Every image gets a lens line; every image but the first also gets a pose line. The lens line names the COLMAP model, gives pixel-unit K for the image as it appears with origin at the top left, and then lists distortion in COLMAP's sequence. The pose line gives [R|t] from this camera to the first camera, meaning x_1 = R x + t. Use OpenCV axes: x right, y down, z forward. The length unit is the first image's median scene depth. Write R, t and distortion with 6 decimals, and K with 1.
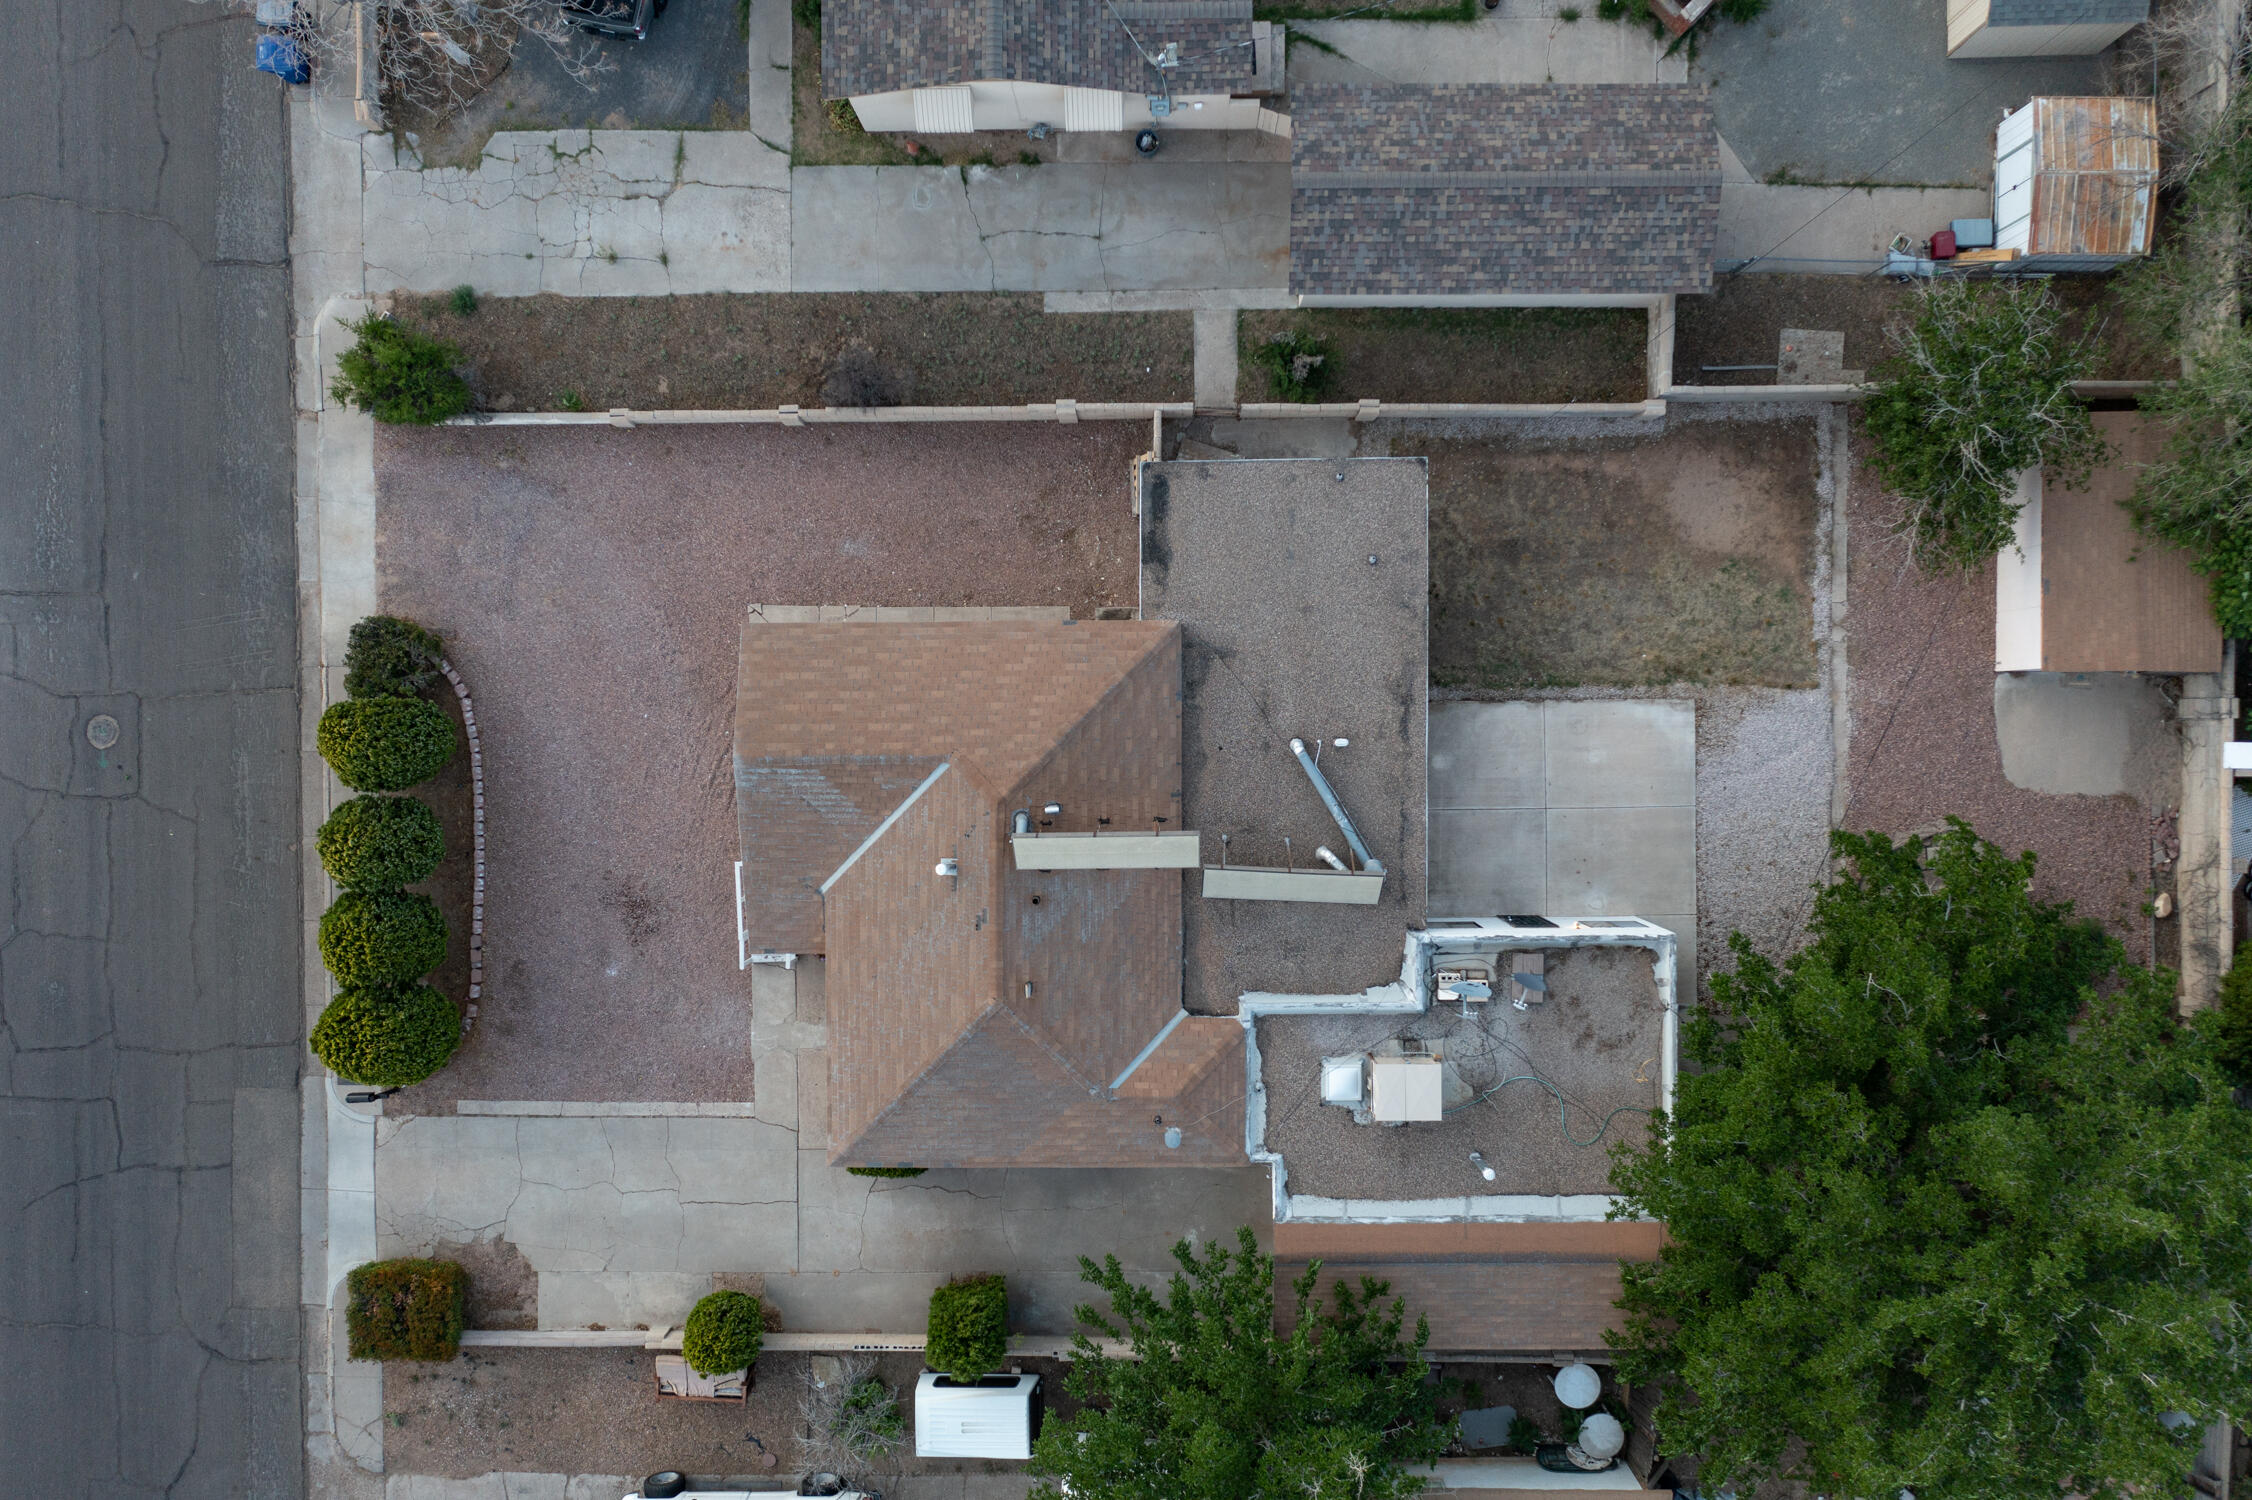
lens RADIAL K [[1802.4, 0, 1131.3], [0, 1802.4, 714.0], [0, 0, 1]] dist [0.005793, 0.011178]
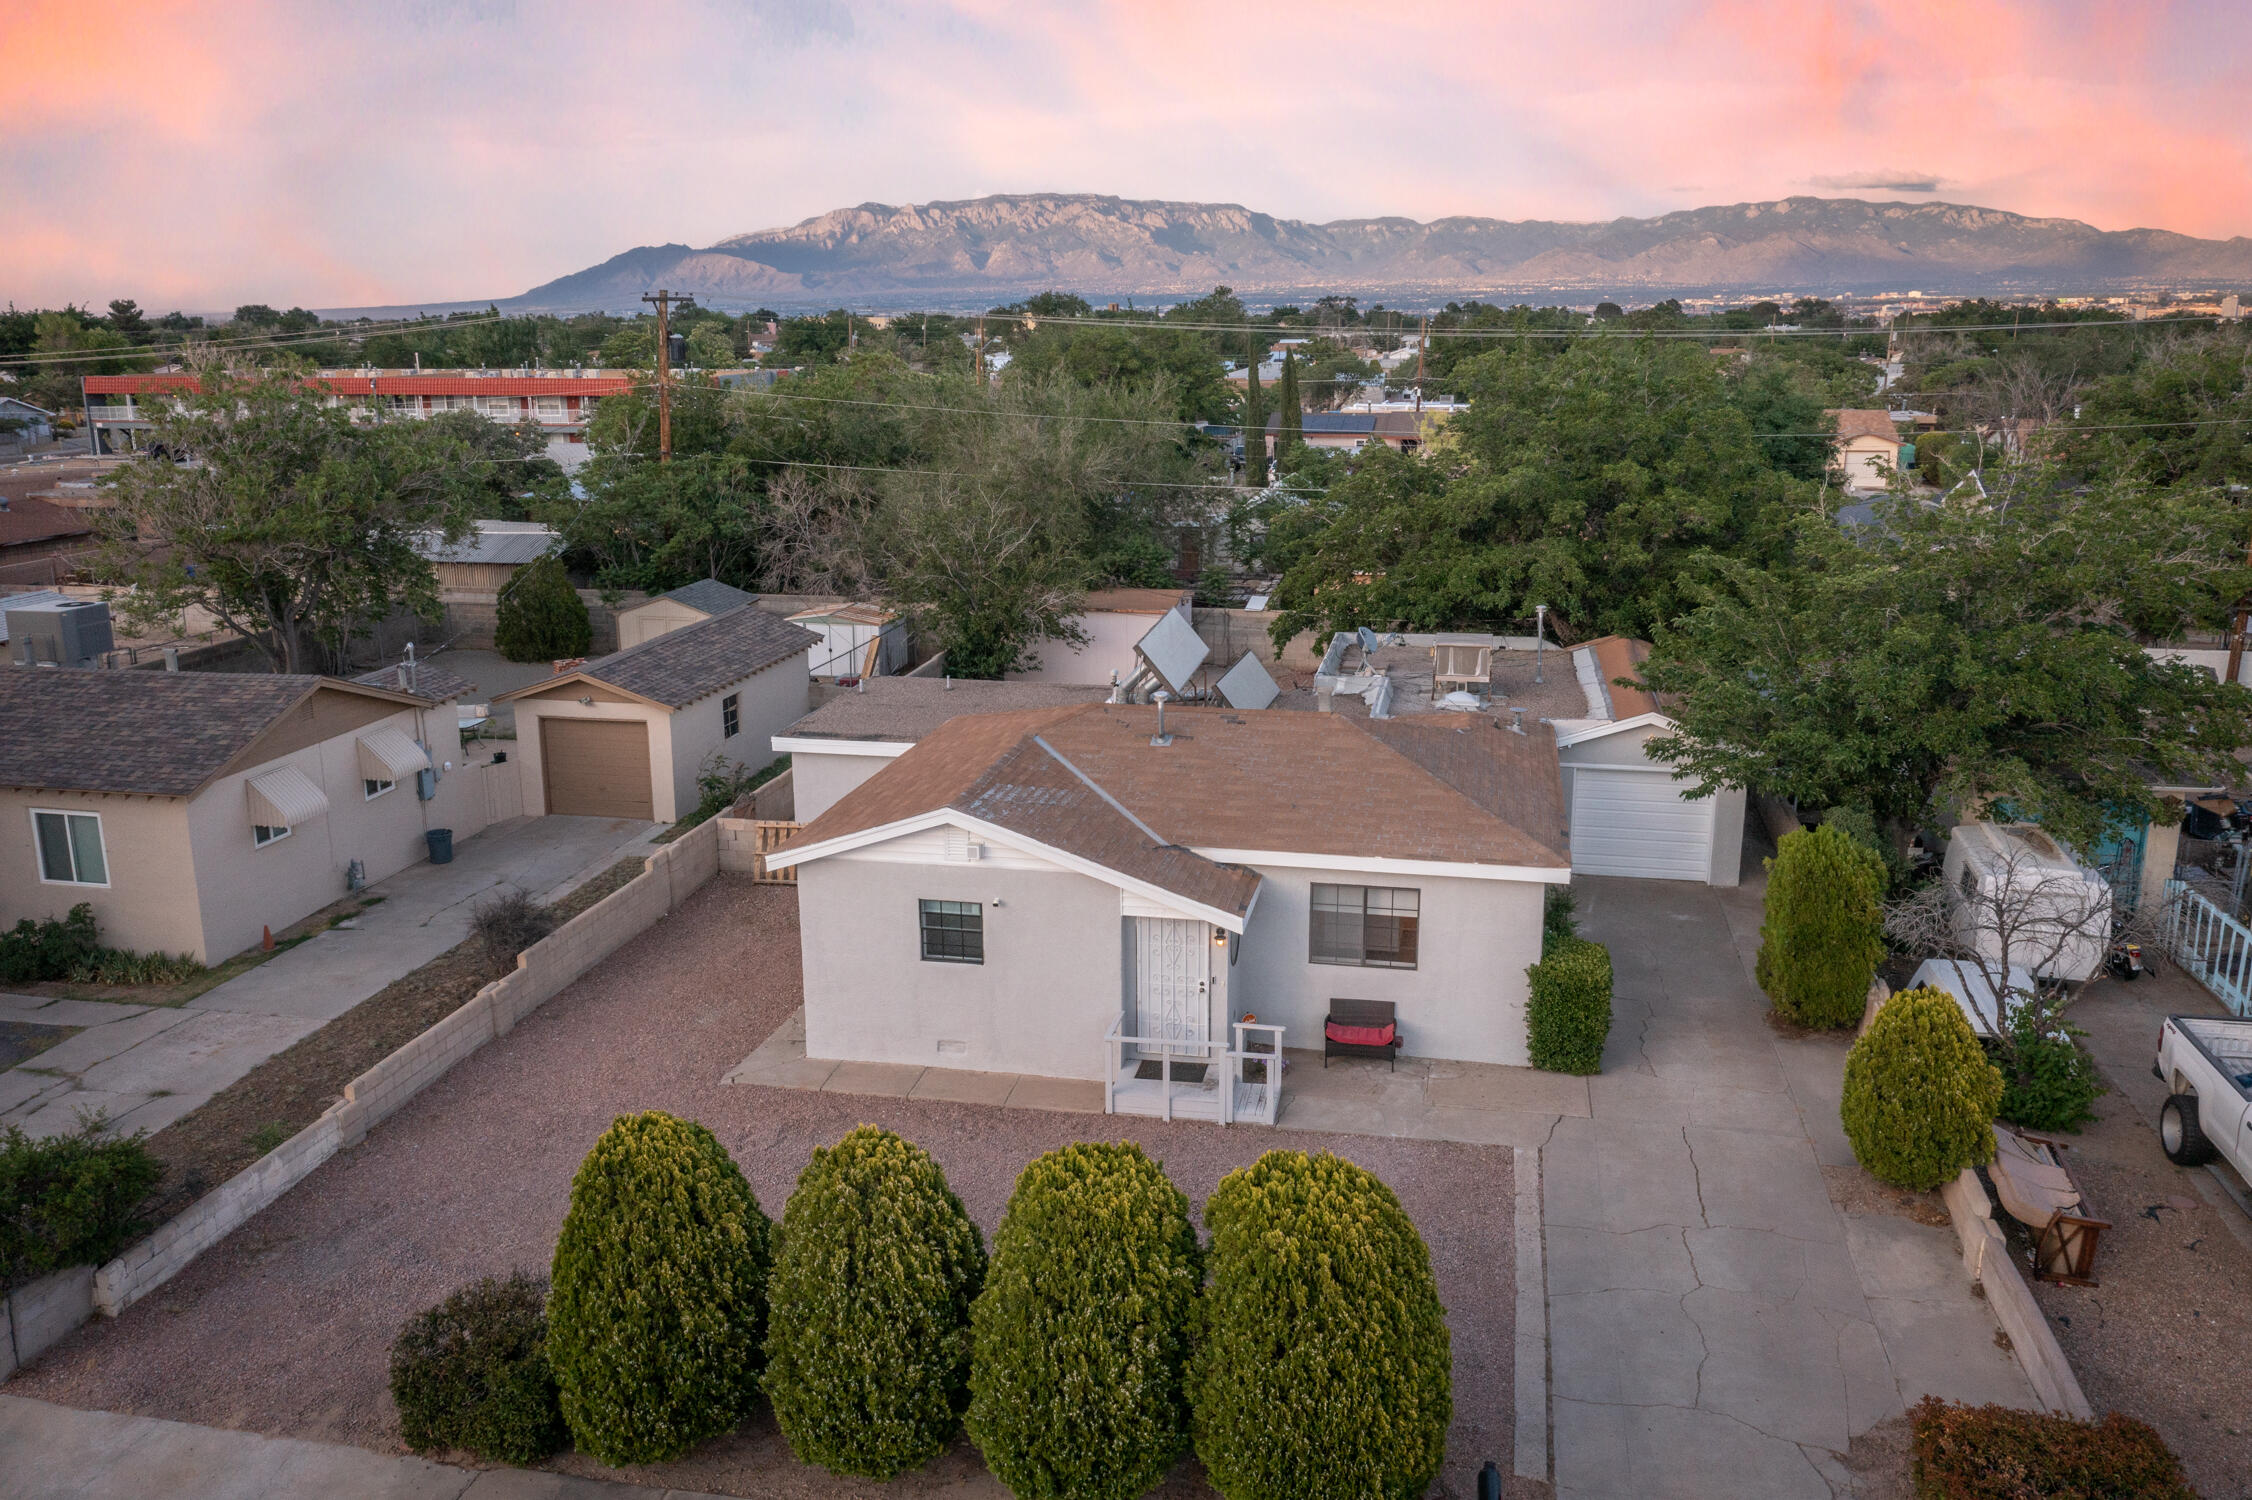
lens RADIAL K [[1782.2, 0, 1136.8], [0, 1782.2, 750.3], [0, 0, 1]] dist [-0.004741, 0.005446]
pose [[0.201853, -0.217853, 0.954880, -0.758176], [0.979149, 0.022138, -0.201933, 0.209361], [0.022853, 0.975730, 0.217779, 0.745090]]
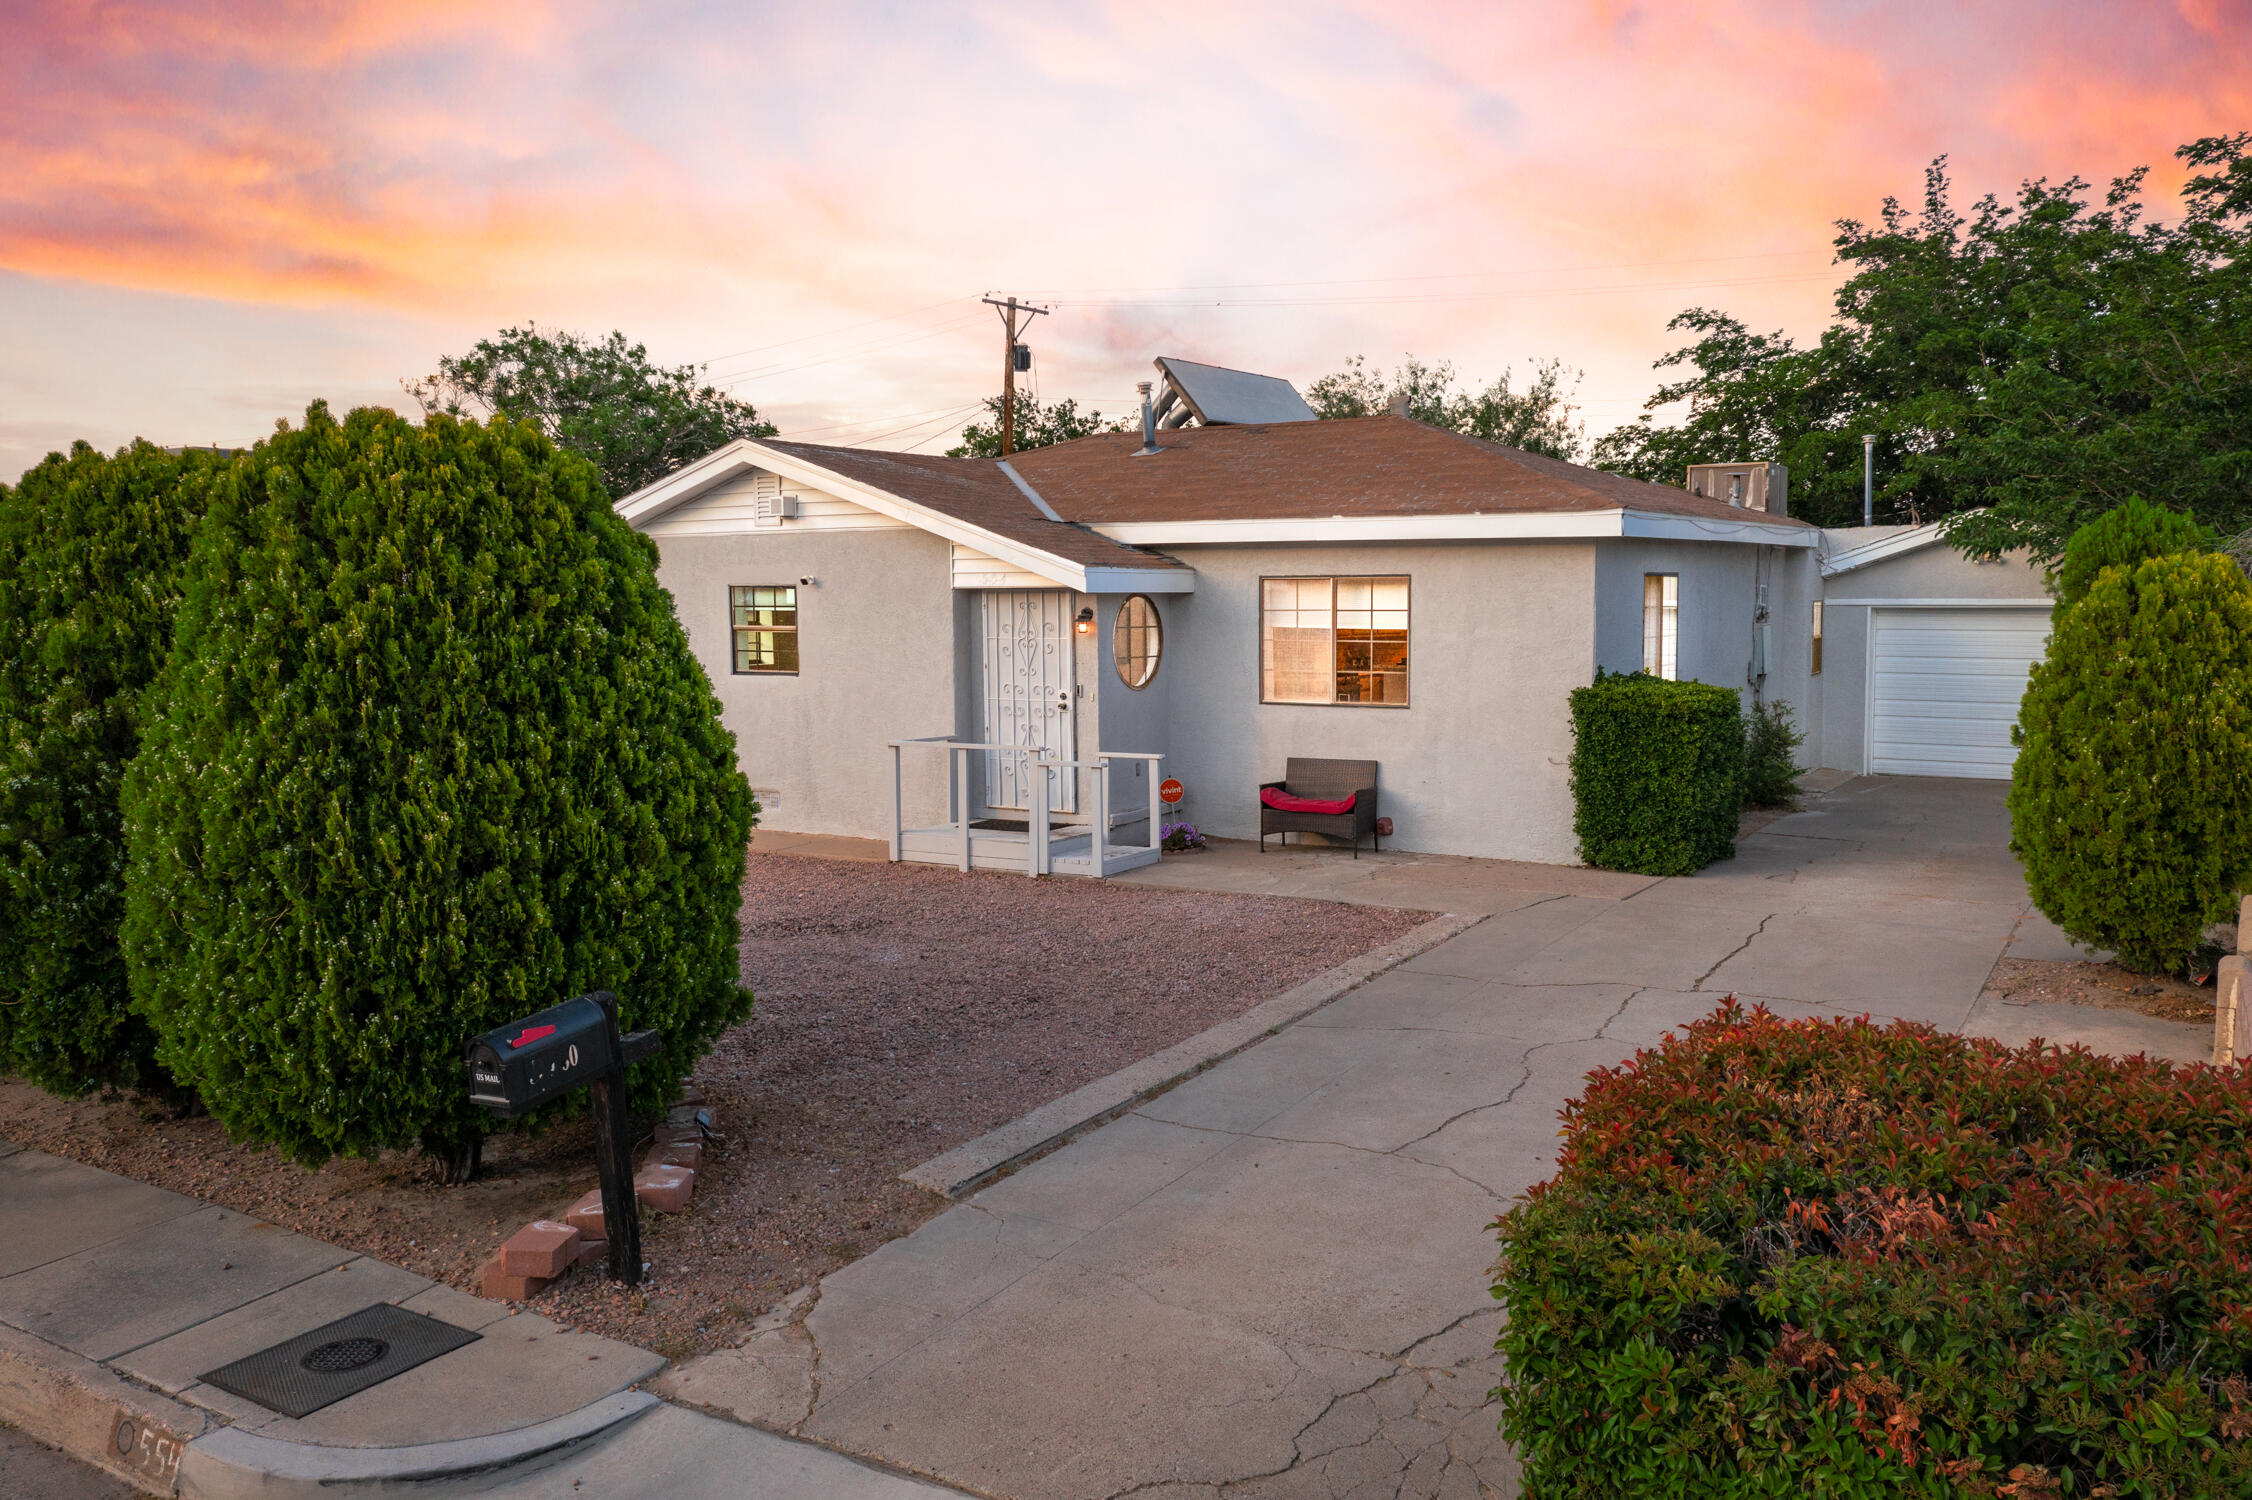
lens RADIAL K [[1802.4, 0, 1131.3], [0, 1802.4, 714.0], [0, 0, 1]] dist [0.005793, 0.011178]
pose [[0.526079, -0.045143, 0.849236, -0.530442], [0.850262, 0.007746, -0.526303, 0.344968], [0.017181, 0.998950, 0.042458, 0.946650]]
